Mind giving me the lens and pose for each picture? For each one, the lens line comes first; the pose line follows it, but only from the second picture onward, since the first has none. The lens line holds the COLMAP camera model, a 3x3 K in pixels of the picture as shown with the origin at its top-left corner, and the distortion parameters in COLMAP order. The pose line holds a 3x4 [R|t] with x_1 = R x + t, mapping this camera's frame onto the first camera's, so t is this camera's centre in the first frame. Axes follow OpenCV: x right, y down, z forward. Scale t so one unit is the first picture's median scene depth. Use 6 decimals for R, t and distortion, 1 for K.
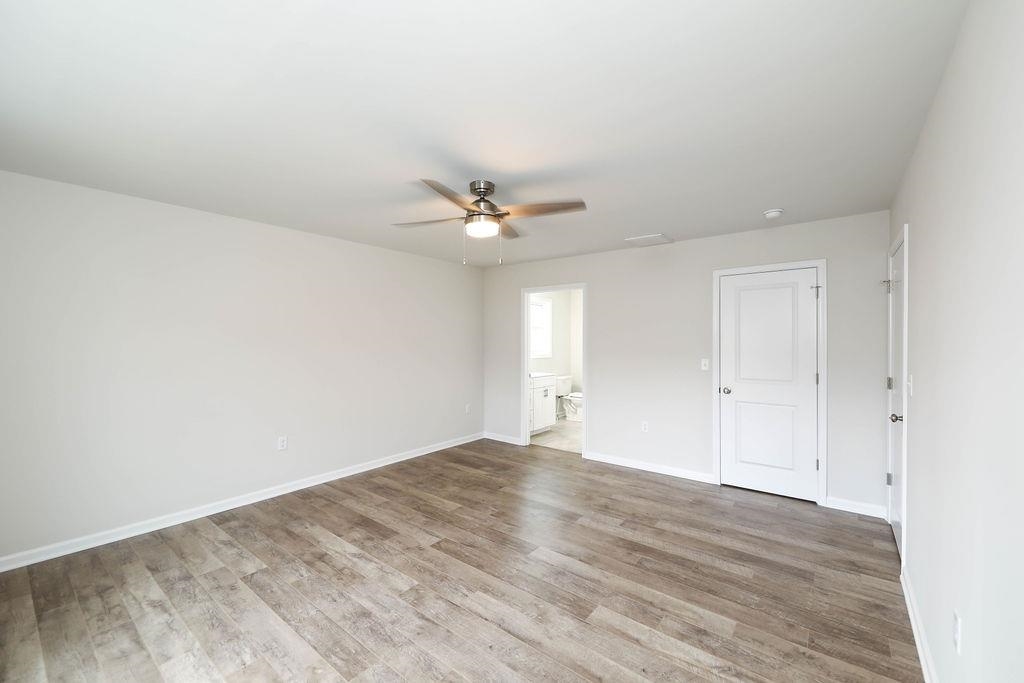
lens RADIAL K [[424.2, 0, 525.2], [0, 424.2, 350.7], [0, 0, 1]] dist [0.012855, -0.006176]
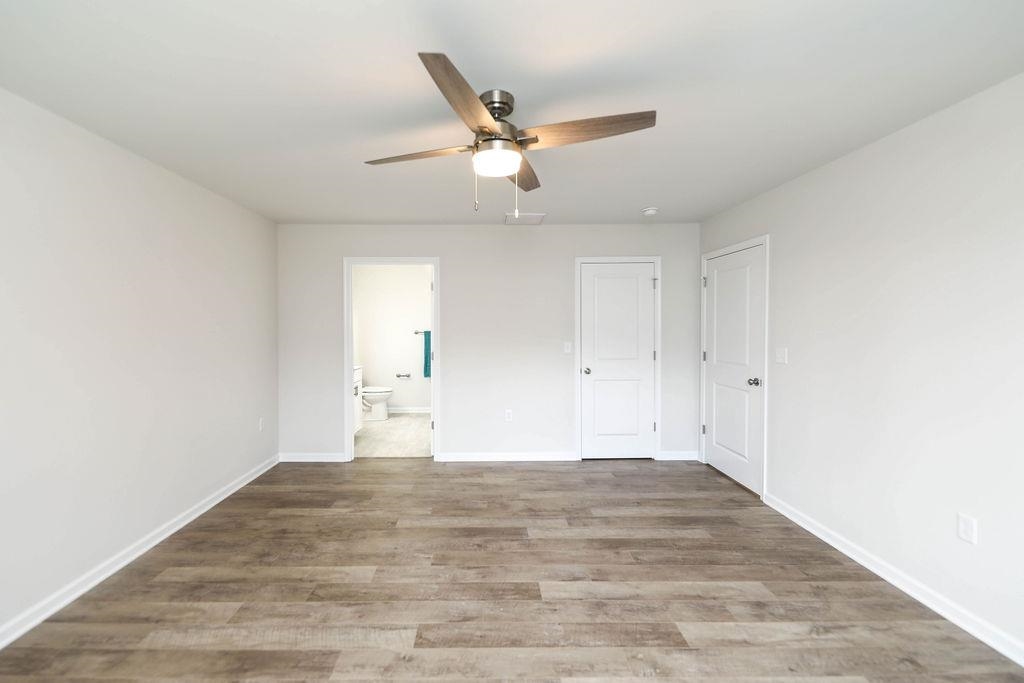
lens RADIAL K [[424.2, 0, 500.8], [0, 424.2, 344.9], [0, 0, 1]] dist [0.012855, -0.006176]
pose [[0.780631, -0.031392, 0.624204, -0.430904], [0.020276, 0.999484, 0.024908, -0.003480], [-0.624664, -0.006788, 0.780864, 0.364262]]
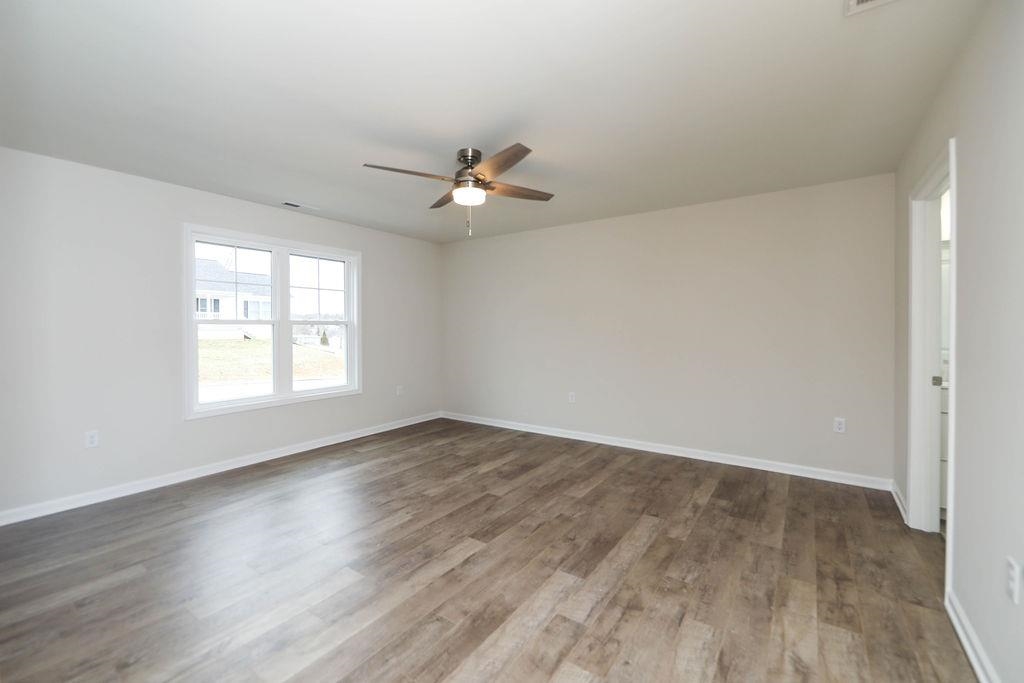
lens RADIAL K [[424.2, 0, 502.8], [0, 424.2, 342.9], [0, 0, 1]] dist [0.012855, -0.006176]
pose [[0.009534, 0.030320, -0.999495, 0.755308], [-0.023894, 0.999262, 0.030085, 0.023676], [0.999669, 0.023595, 0.010252, 0.868058]]
